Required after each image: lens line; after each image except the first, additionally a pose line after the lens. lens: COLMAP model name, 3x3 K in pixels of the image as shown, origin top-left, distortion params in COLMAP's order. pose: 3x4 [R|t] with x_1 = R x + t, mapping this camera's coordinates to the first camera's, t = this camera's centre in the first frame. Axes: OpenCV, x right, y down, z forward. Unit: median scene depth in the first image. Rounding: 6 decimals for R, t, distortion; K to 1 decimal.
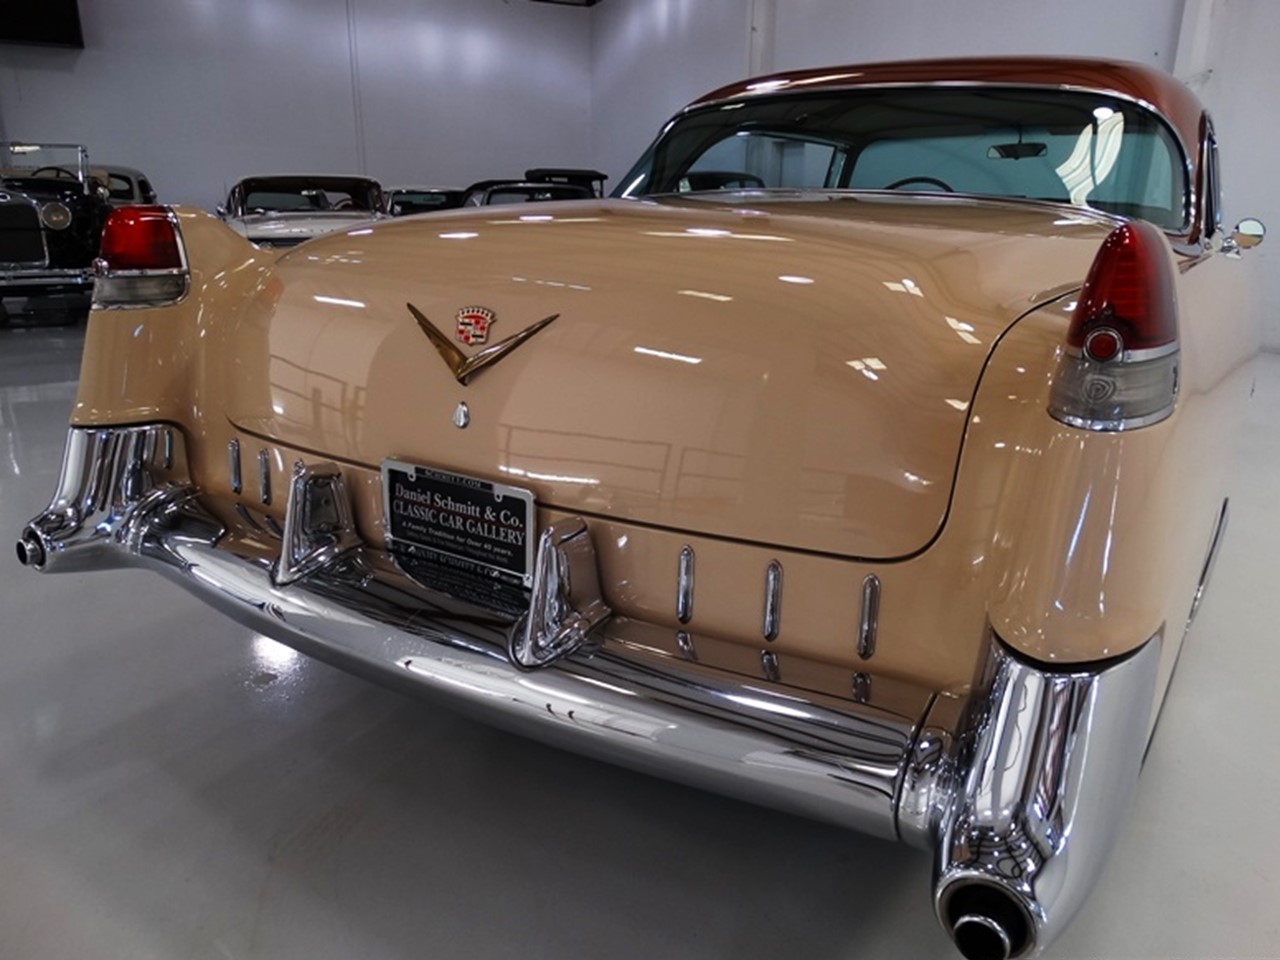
lens RADIAL K [[952.4, 0, 640.0], [0, 952.4, 480.0], [0, 0, 1]] dist [-0.008223, 0.003581]
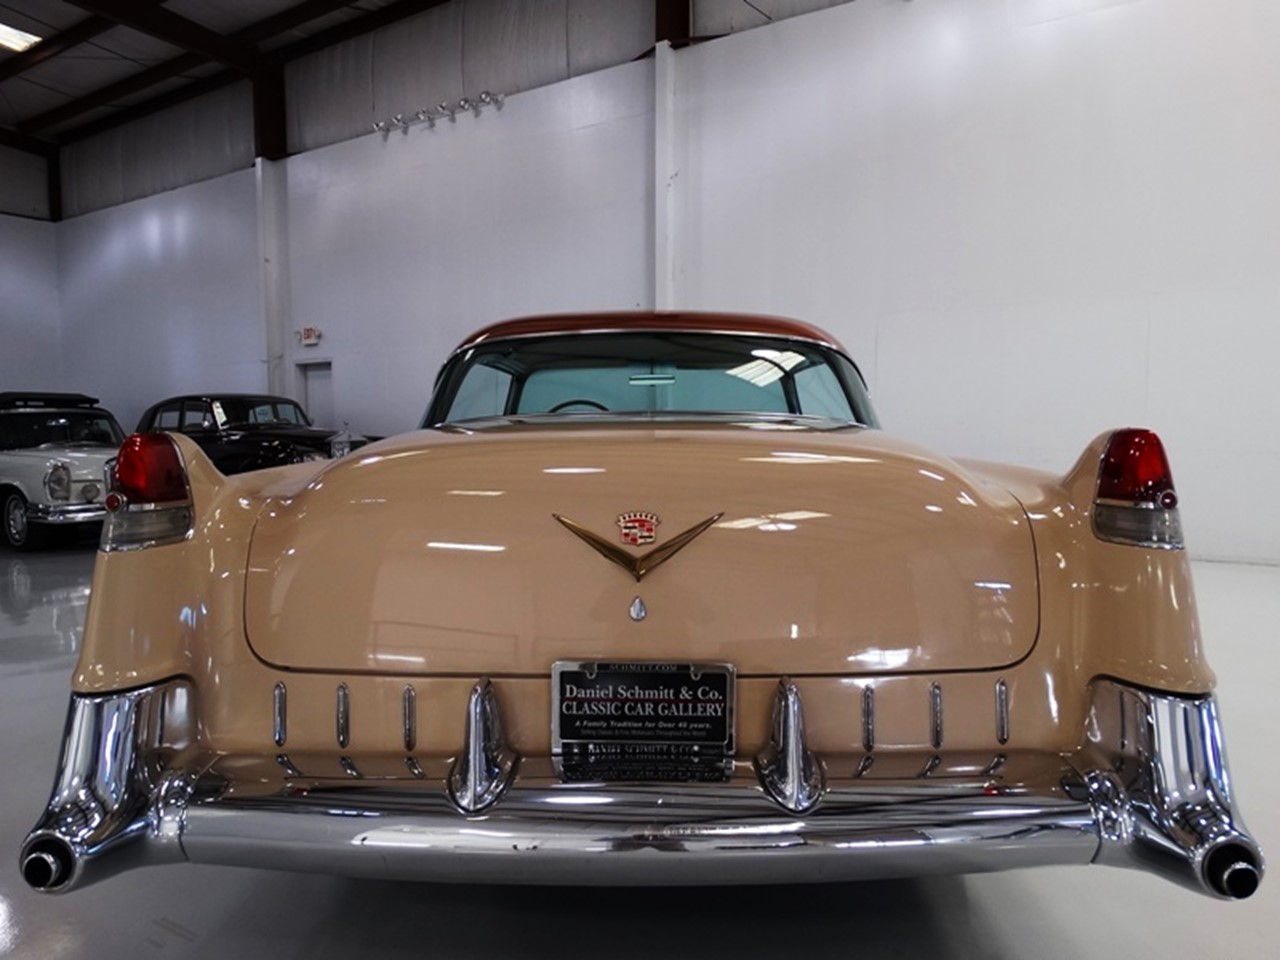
lens RADIAL K [[952.4, 0, 640.0], [0, 952.4, 480.0], [0, 0, 1]] dist [-0.008223, 0.003581]
pose [[0.841574, -0.044779, 0.538282, -0.773440], [0.163596, 0.970880, -0.175007, -0.019840], [-0.514771, 0.235343, 0.824393, 0.054592]]
